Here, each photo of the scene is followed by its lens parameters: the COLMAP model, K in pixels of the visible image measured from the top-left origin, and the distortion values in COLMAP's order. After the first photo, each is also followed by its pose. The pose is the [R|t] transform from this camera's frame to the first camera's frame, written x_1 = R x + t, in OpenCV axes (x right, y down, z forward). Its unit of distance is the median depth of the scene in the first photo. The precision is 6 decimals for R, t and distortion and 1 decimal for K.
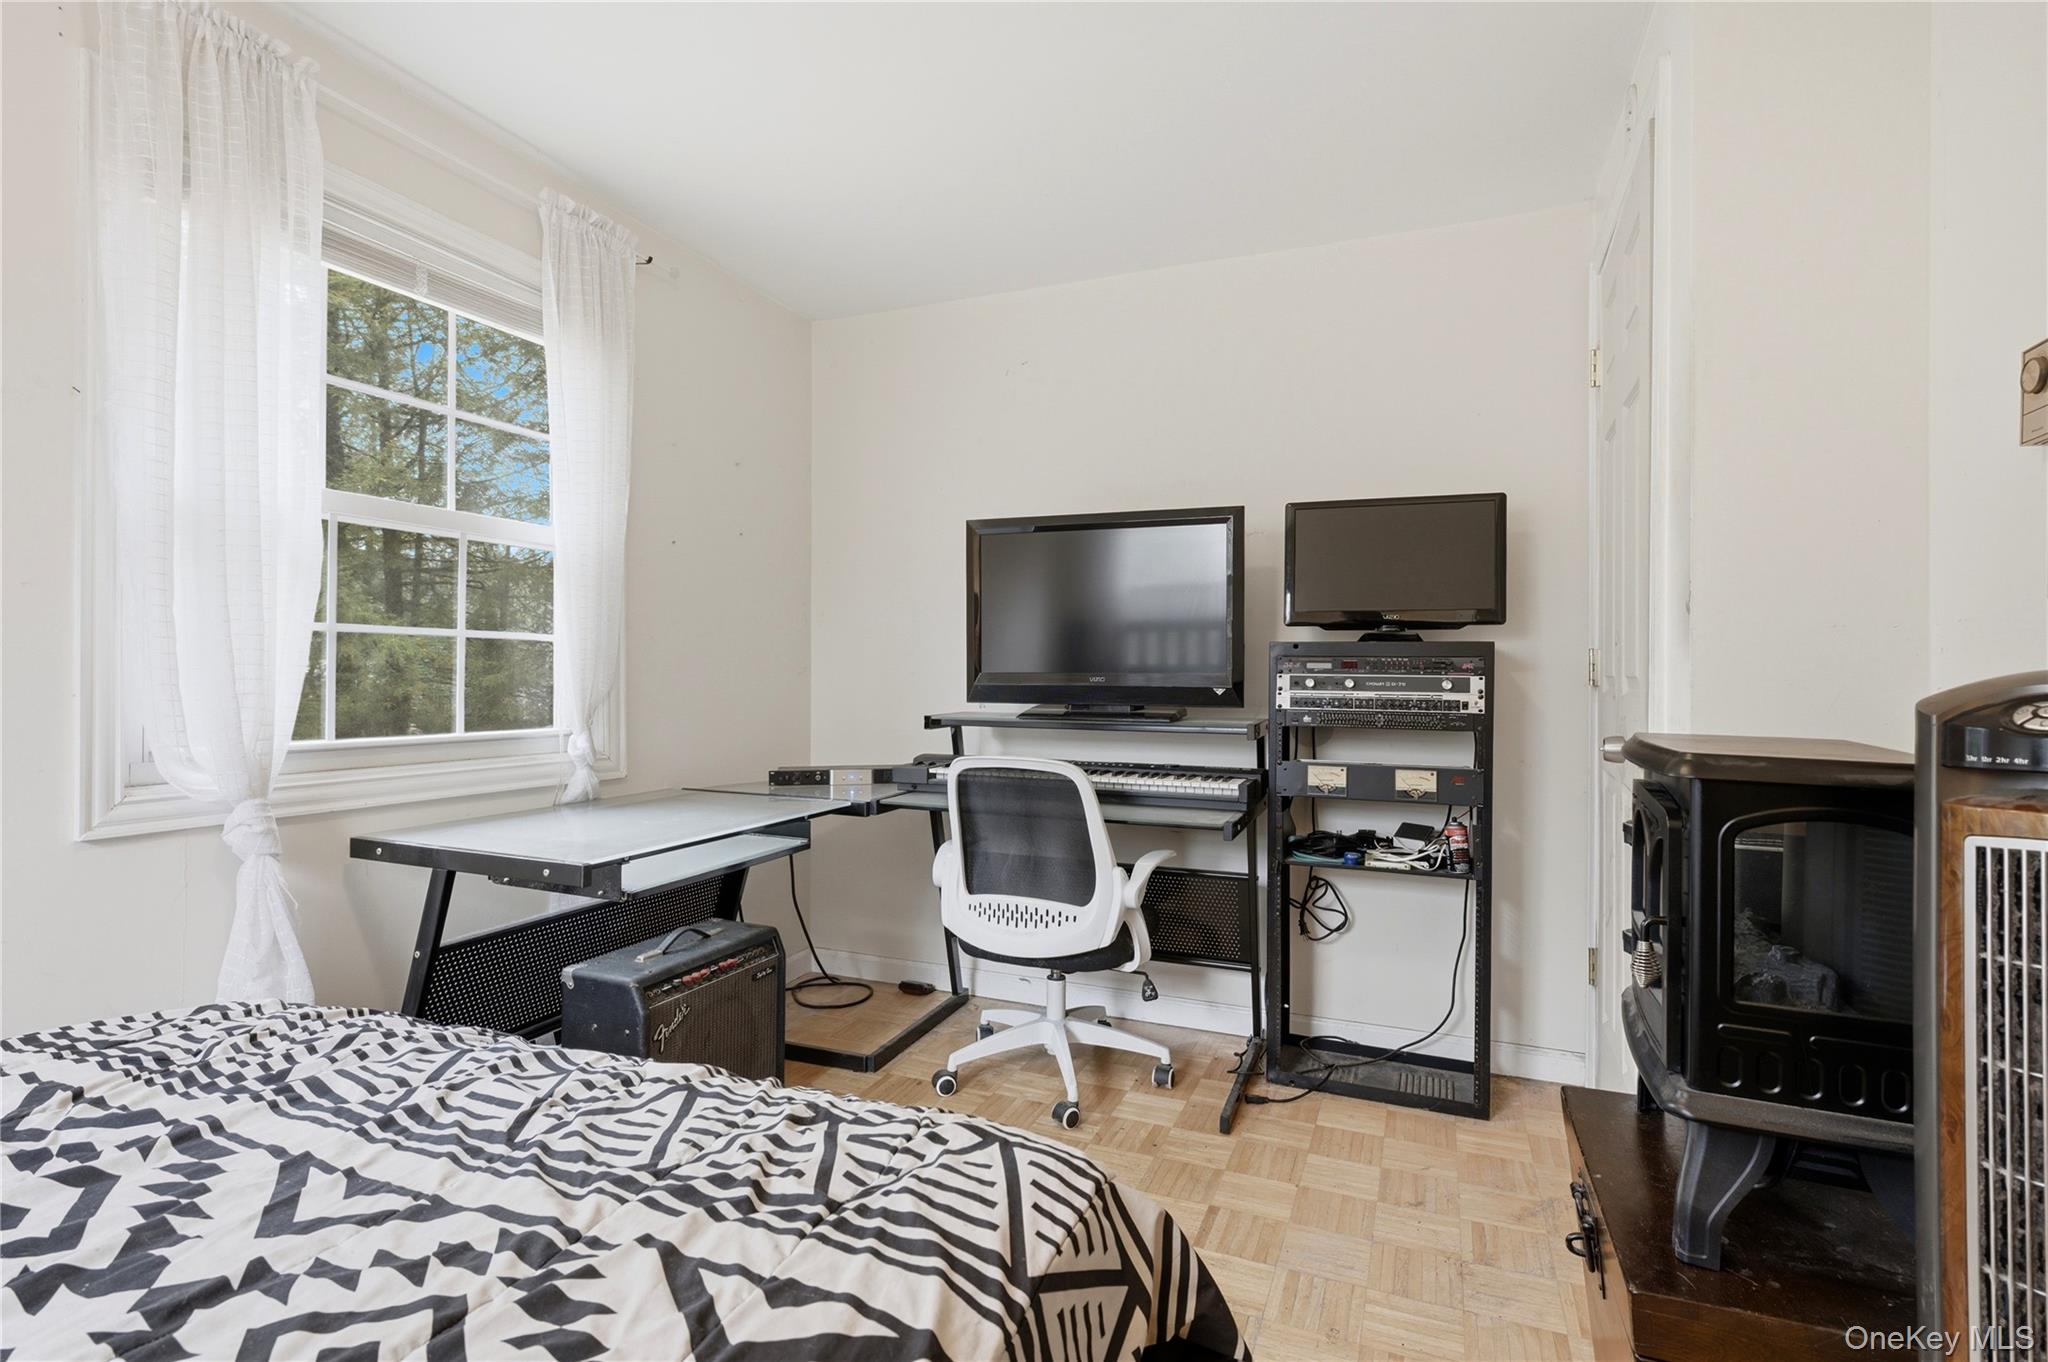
lens RADIAL K [[1004.6, 0, 1023.0], [0, 1004.6, 673.1], [0, 0, 1]] dist [0.001228, -0.000037]
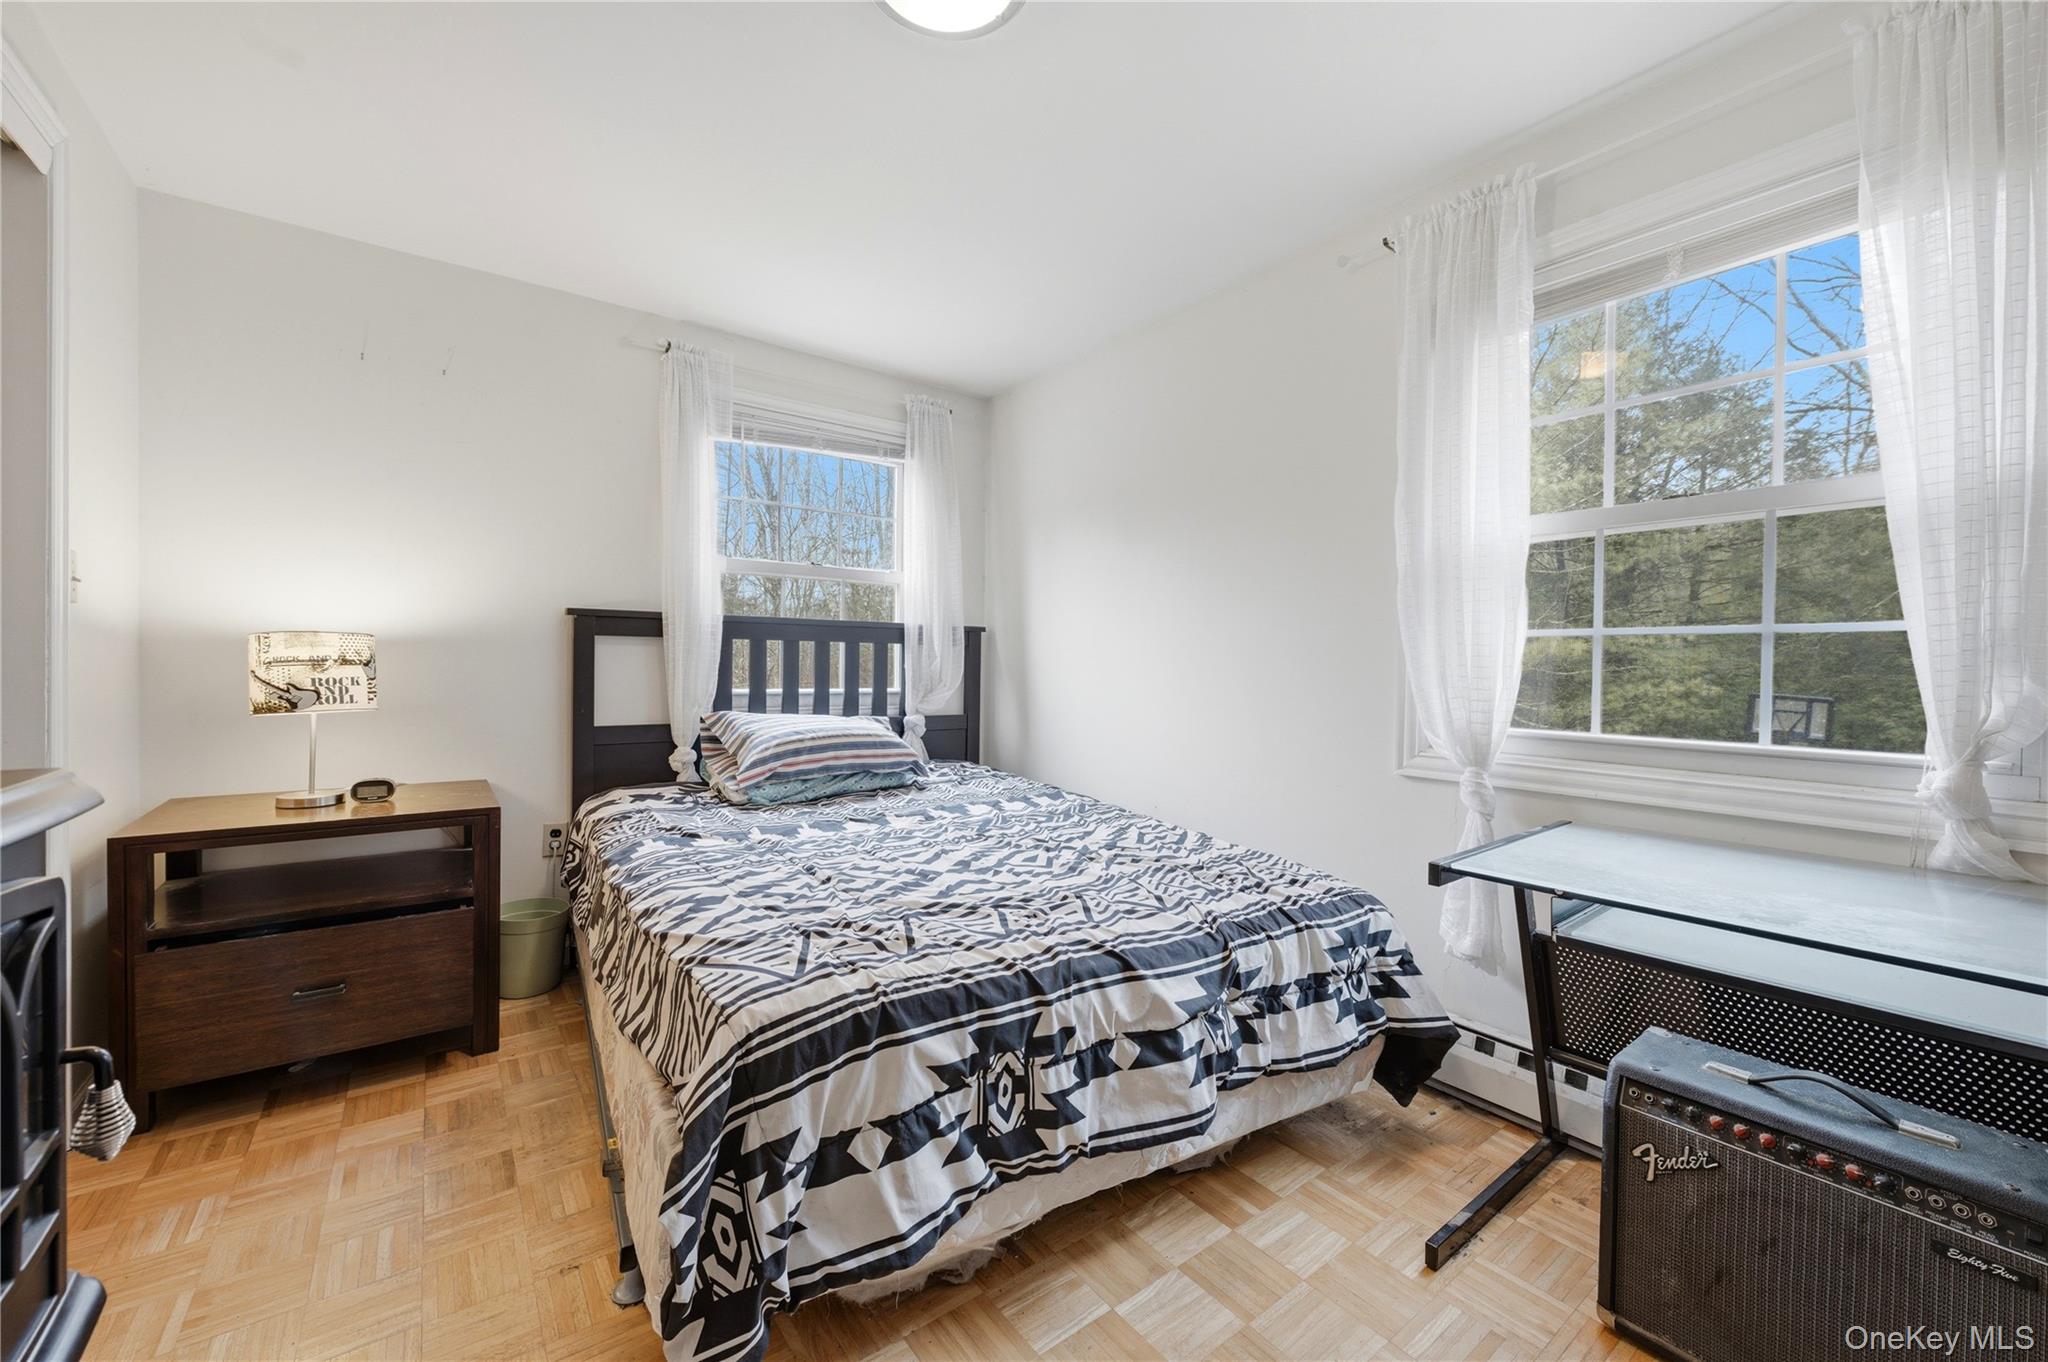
lens RADIAL K [[799.8, 0, 1026.3], [0, 799.8, 668.9], [0, 0, 1]] dist [0.001334, -0.003456]
pose [[-0.510866, -0.008459, -0.859619, 0.356600], [-0.013933, 0.999902, -0.001559, 0.004470], [0.859548, 0.011181, -0.510933, 0.828674]]
